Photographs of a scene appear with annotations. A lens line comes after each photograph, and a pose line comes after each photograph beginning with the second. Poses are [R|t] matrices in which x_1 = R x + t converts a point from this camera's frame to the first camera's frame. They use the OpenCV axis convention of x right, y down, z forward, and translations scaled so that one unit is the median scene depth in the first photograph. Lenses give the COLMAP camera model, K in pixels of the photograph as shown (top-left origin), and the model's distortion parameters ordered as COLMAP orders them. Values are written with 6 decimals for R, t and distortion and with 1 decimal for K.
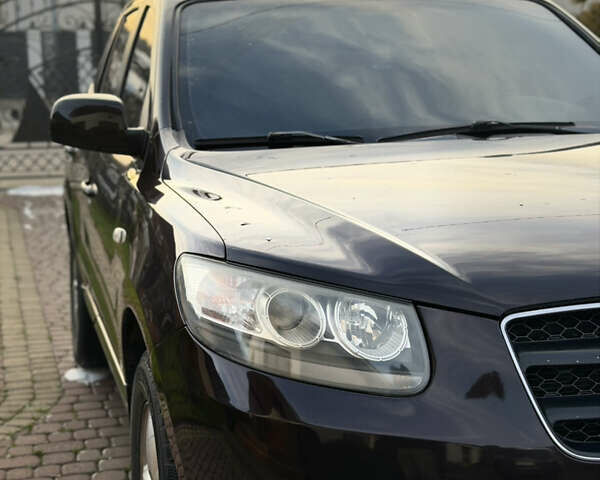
lens RADIAL K [[1111.9, 0, 295.6], [0, 1111.9, 239.9], [0, 0, 1]] dist [0.152364, 0.000000]
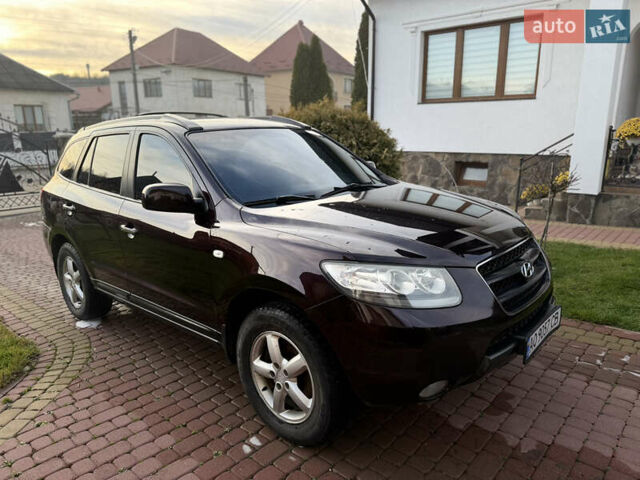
lens RADIAL K [[460.7, 0, 320.6], [0, 460.7, 239.5], [0, 0, 1]] dist [-0.010711, -0.000294]
pose [[0.840023, -0.135717, 0.525302, -0.436538], [0.108731, 0.990677, 0.082078, -0.077607], [-0.531544, -0.011831, 0.846948, 0.207357]]
